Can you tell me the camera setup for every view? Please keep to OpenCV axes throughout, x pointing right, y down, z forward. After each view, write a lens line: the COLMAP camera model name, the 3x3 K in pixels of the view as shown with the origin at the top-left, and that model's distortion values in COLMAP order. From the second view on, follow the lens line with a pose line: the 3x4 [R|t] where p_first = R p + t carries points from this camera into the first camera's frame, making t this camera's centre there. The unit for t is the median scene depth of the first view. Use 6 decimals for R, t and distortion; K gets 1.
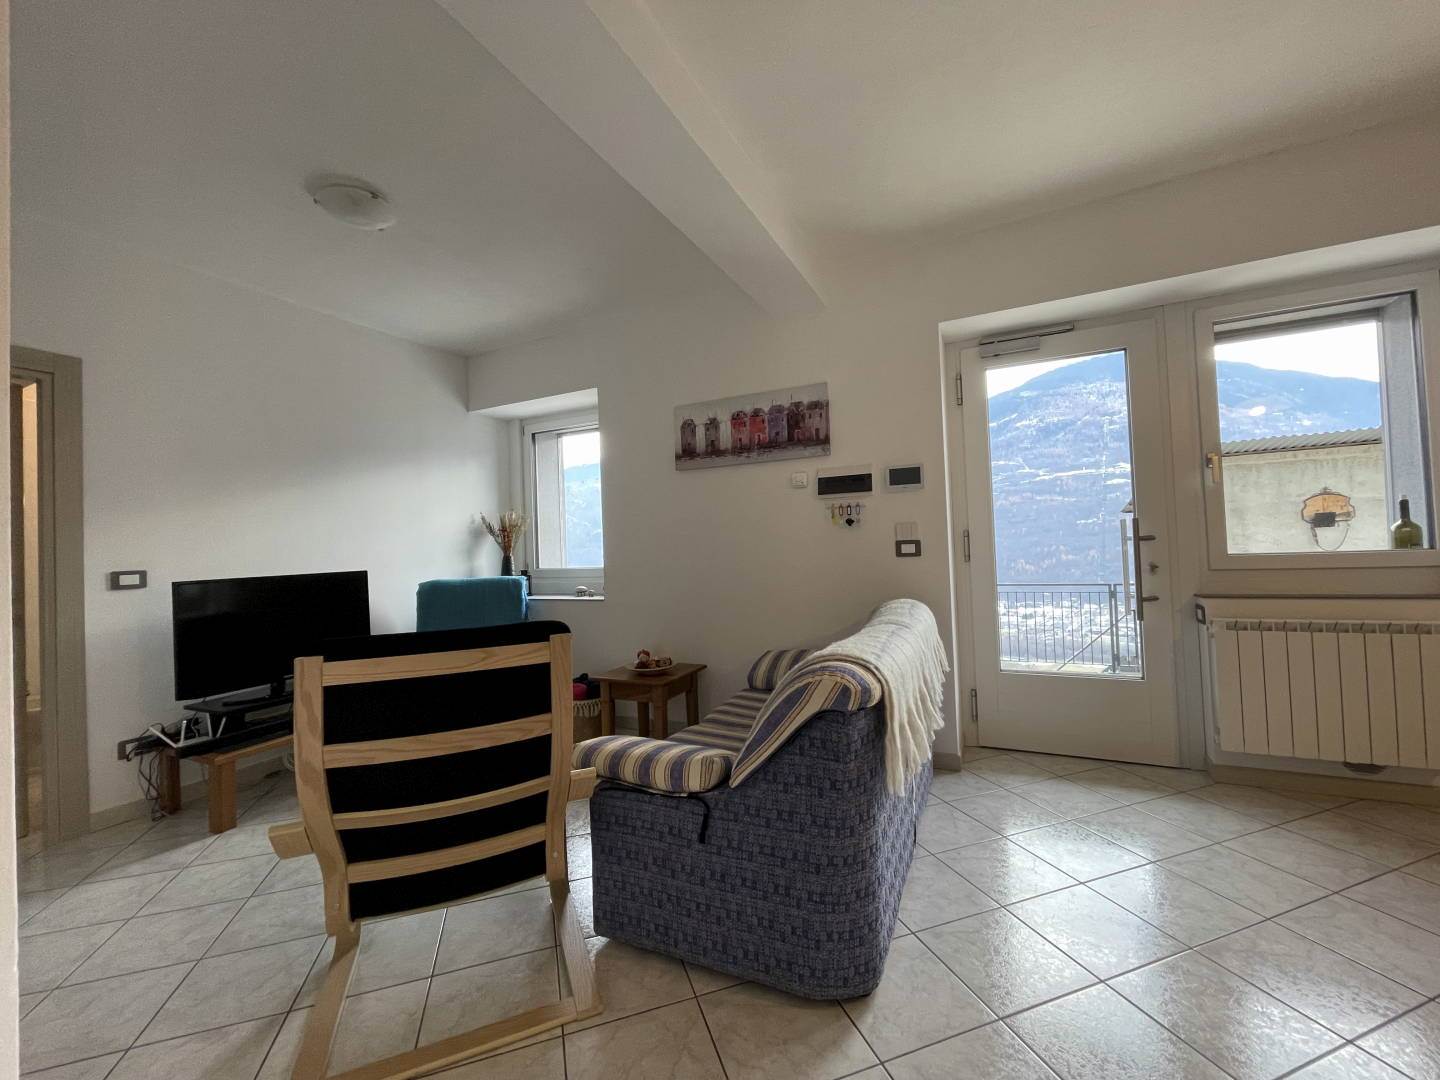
lens RADIAL K [[581.4, 0, 723.4], [0, 581.4, 532.3], [0, 0, 1]] dist [-0.001365, -0.000278]
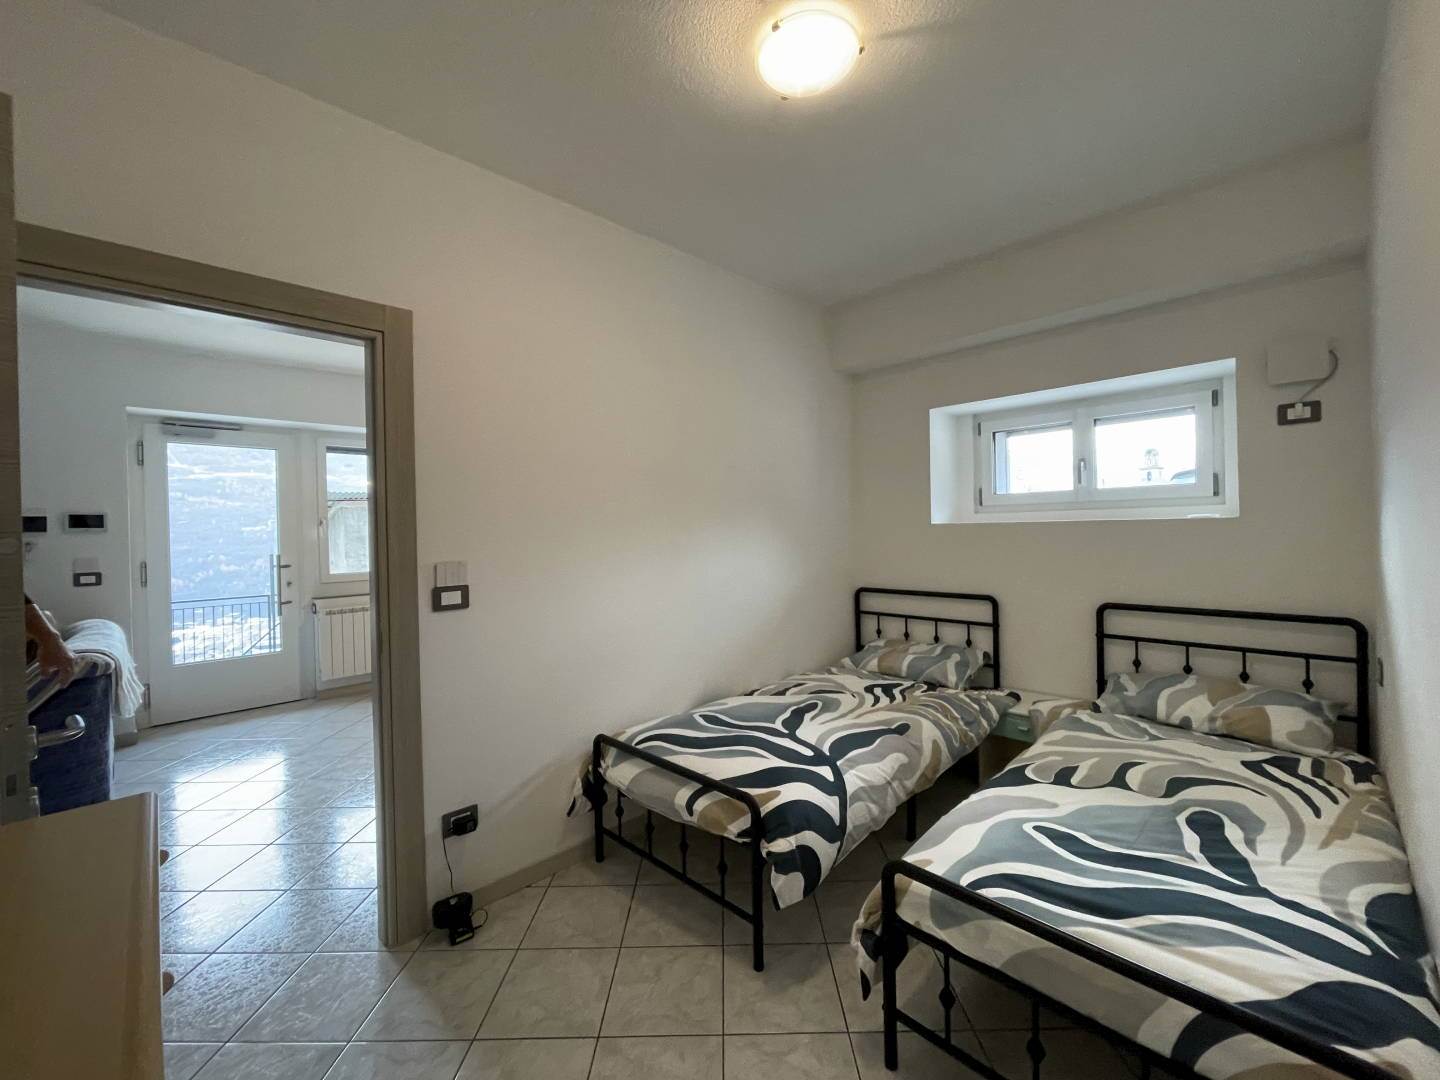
lens RADIAL K [[581.4, 0, 723.4], [0, 581.4, 532.3], [0, 0, 1]] dist [-0.001365, -0.000278]
pose [[0.325599, 0.025218, 0.945172, -0.408200], [-0.011742, 0.999675, -0.022627, -0.059969], [-0.945435, -0.003731, 0.325789, -0.679038]]
